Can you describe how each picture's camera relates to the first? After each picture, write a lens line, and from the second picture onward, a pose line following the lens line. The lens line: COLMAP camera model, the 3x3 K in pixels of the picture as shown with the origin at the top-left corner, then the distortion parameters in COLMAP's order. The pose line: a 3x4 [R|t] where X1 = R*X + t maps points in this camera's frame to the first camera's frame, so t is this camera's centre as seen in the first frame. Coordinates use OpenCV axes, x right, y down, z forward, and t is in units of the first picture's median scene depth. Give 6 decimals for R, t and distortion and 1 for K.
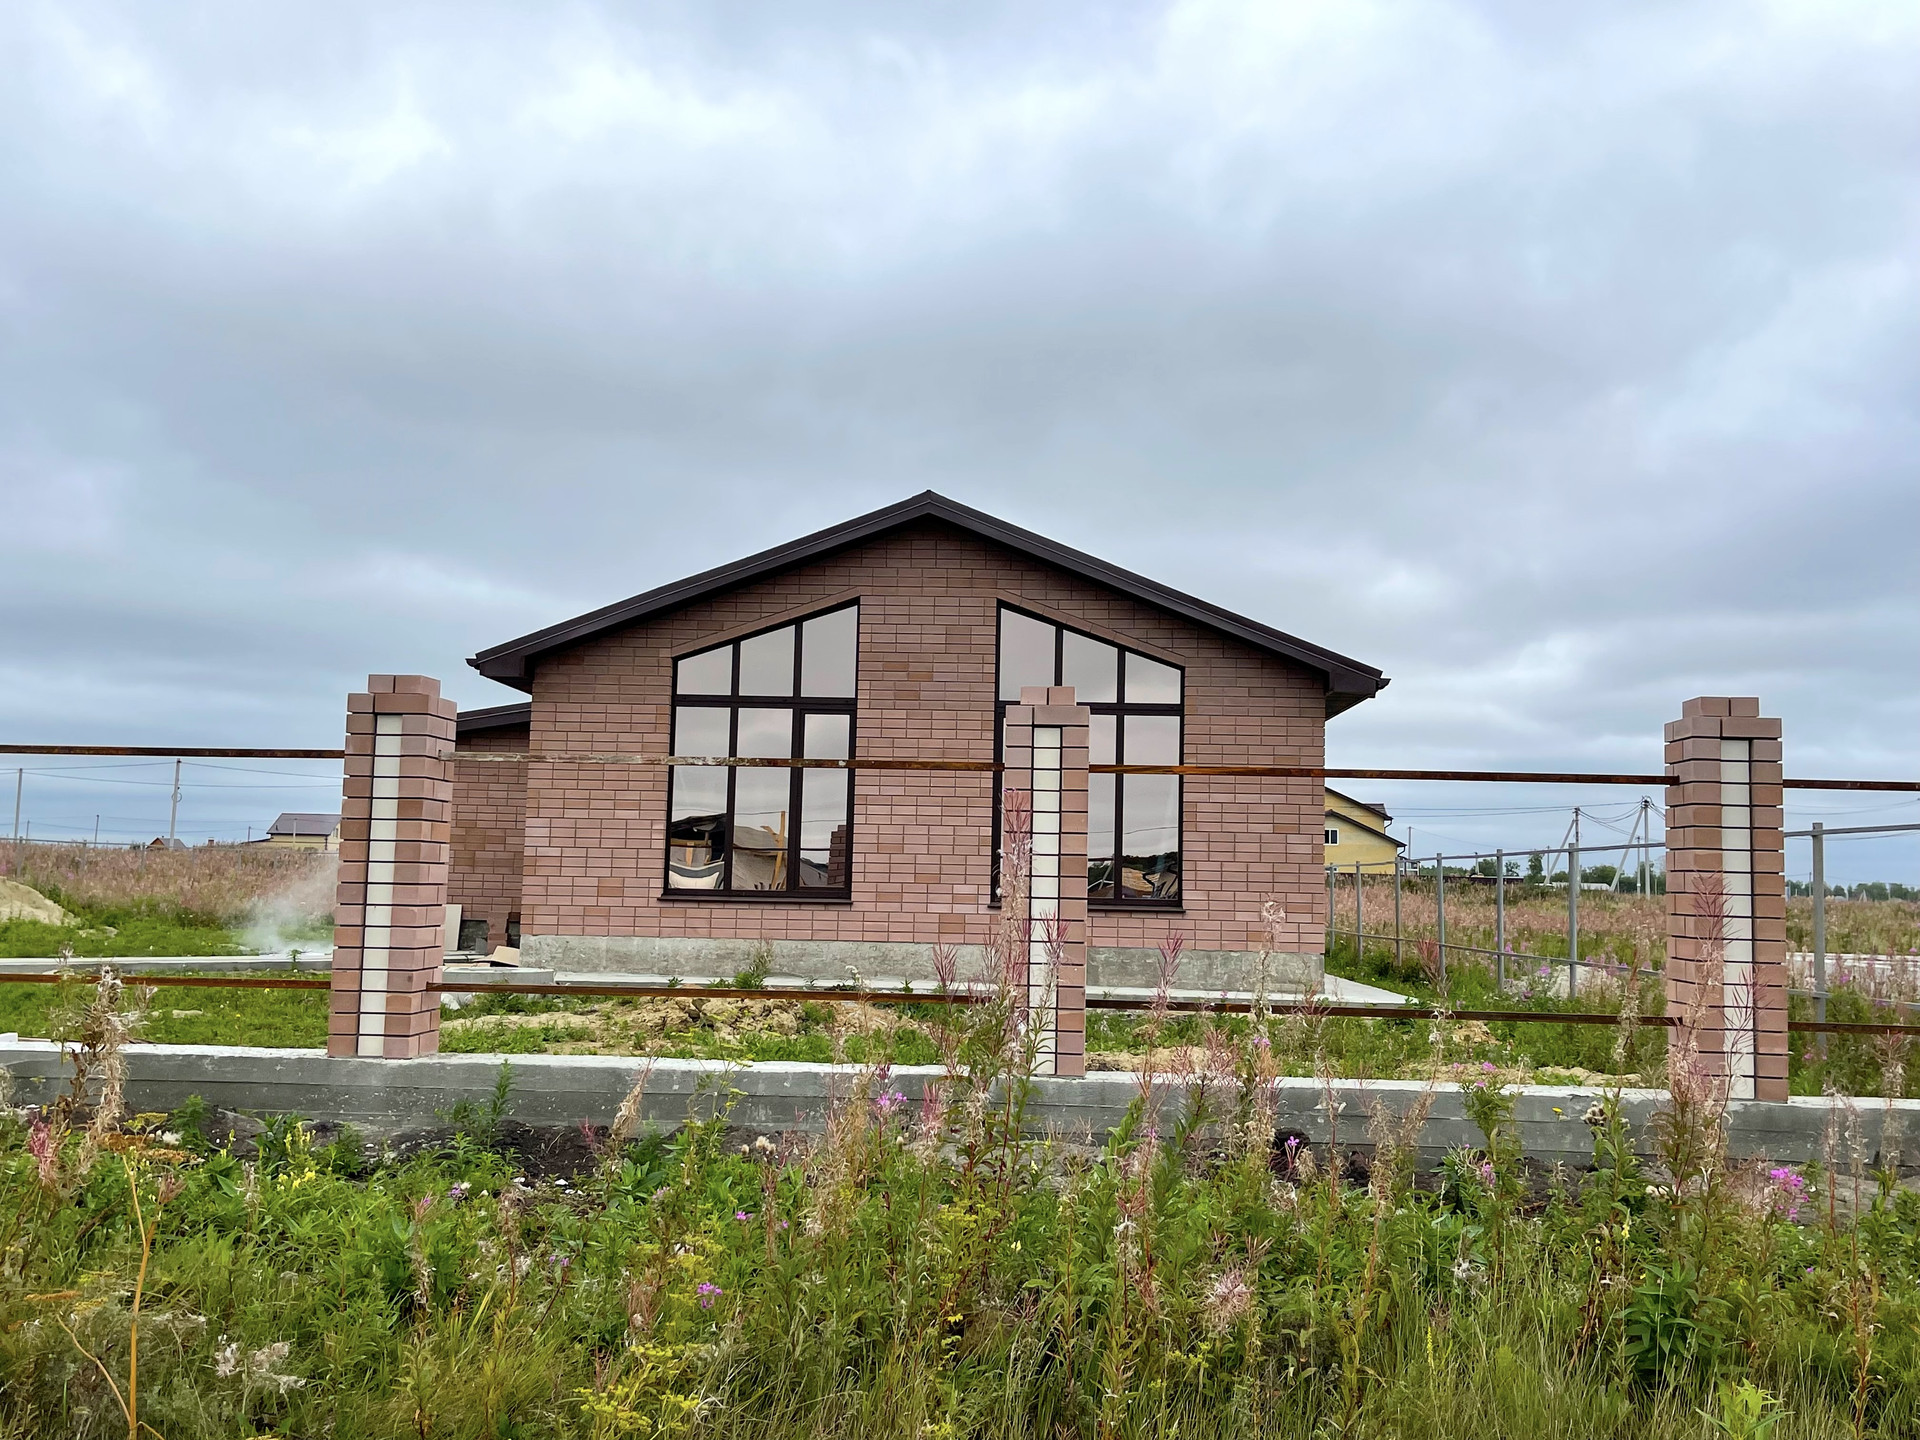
lens RADIAL K [[1798.5, 0, 968.3], [0, 1798.5, 717.2], [0, 0, 1]] dist [0.017224, 0.000000]
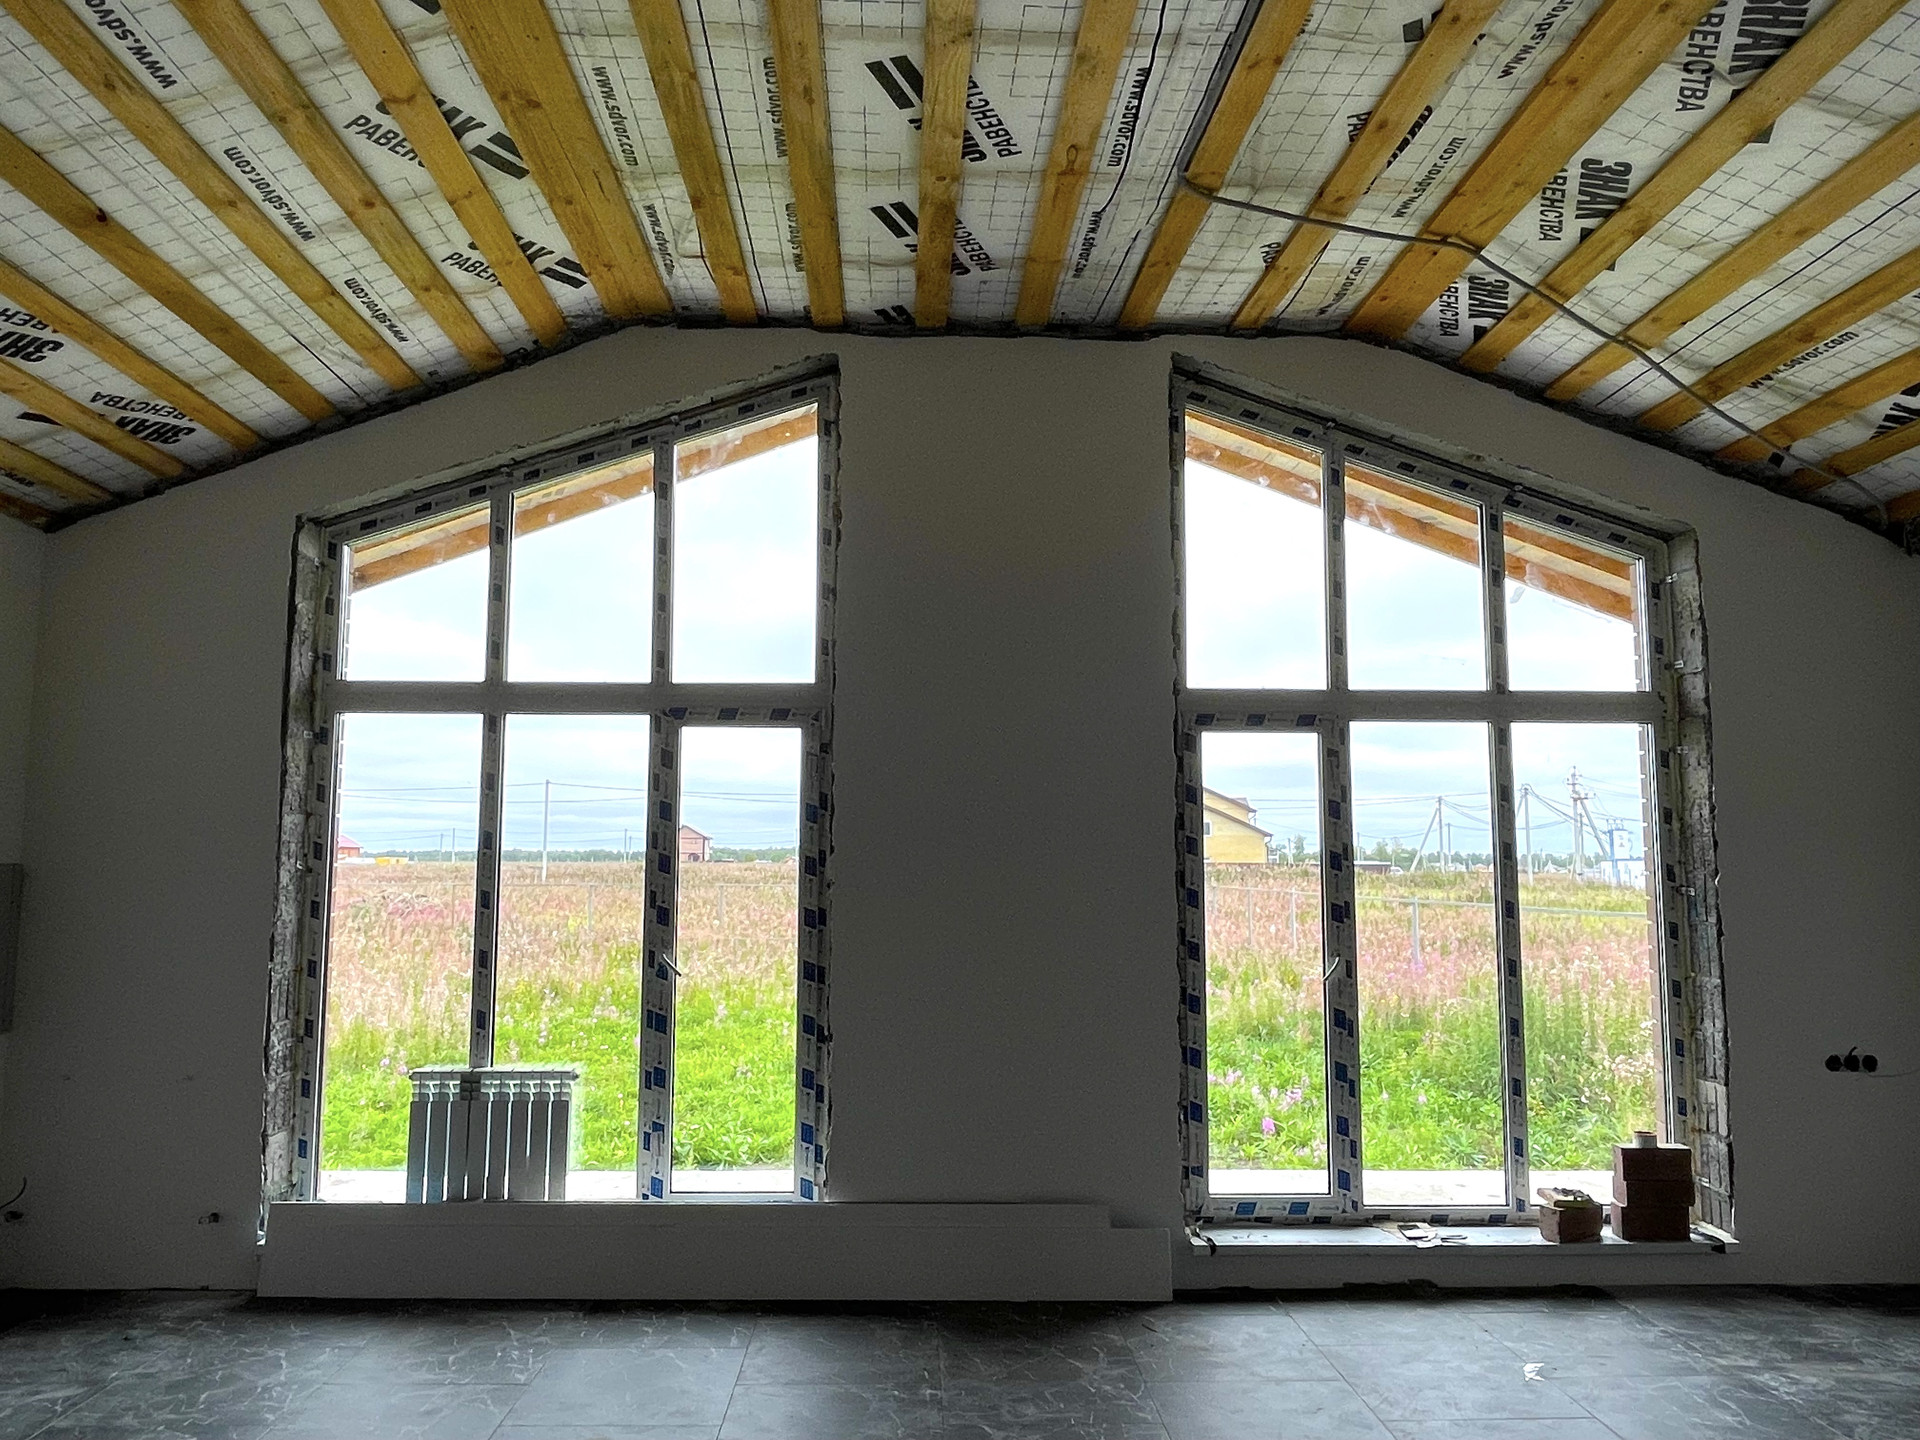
lens RADIAL K [[1341.3, 0, 960.6], [0, 1341.3, 728.0], [0, 0, 1]] dist [-0.004355, -0.000049]
pose [[0.993491, -0.013541, 0.113102, -0.063923], [0.012439, 0.999868, 0.010448, -0.004054], [-0.113229, -0.008973, 0.993528, 0.705910]]
